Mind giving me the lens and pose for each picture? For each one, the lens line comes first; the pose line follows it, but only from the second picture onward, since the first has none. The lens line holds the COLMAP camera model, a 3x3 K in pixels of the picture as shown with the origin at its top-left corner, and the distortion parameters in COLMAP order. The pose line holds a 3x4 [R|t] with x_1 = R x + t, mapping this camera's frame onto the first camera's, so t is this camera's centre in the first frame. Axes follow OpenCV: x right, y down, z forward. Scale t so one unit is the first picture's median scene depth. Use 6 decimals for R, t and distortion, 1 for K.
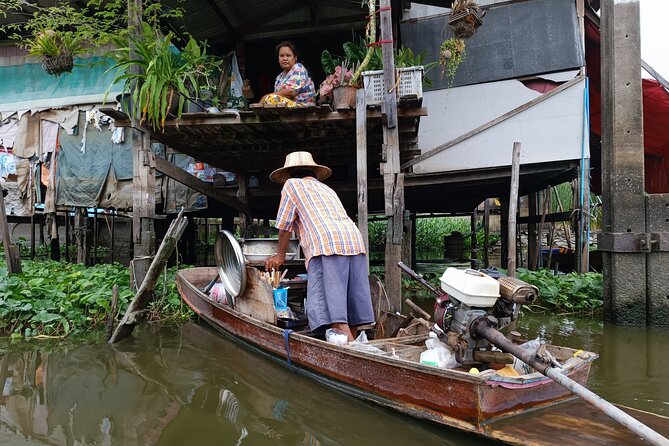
lens RADIAL K [[475.2, 0, 334.5], [0, 475.2, 223.0], [0, 0, 1]] dist [-0.001837, 0.000497]
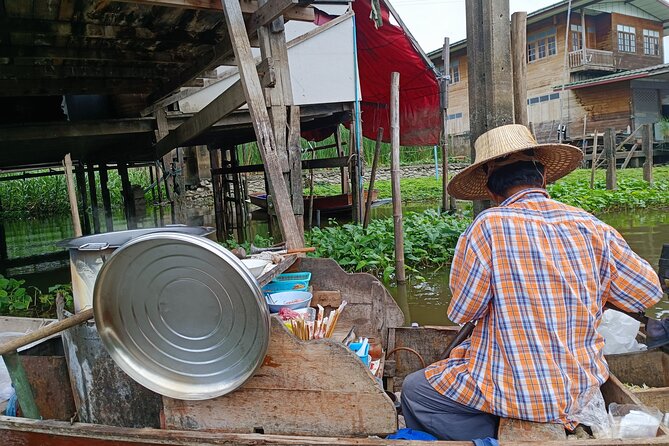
lens RADIAL K [[475.2, 0, 334.5], [0, 475.2, 223.0], [0, 0, 1]] dist [-0.001837, 0.000497]
pose [[0.782111, -0.115705, 0.612303, -0.133780], [0.046884, 0.990751, 0.127334, -0.014453], [-0.621373, -0.070882, 0.780302, 0.252171]]
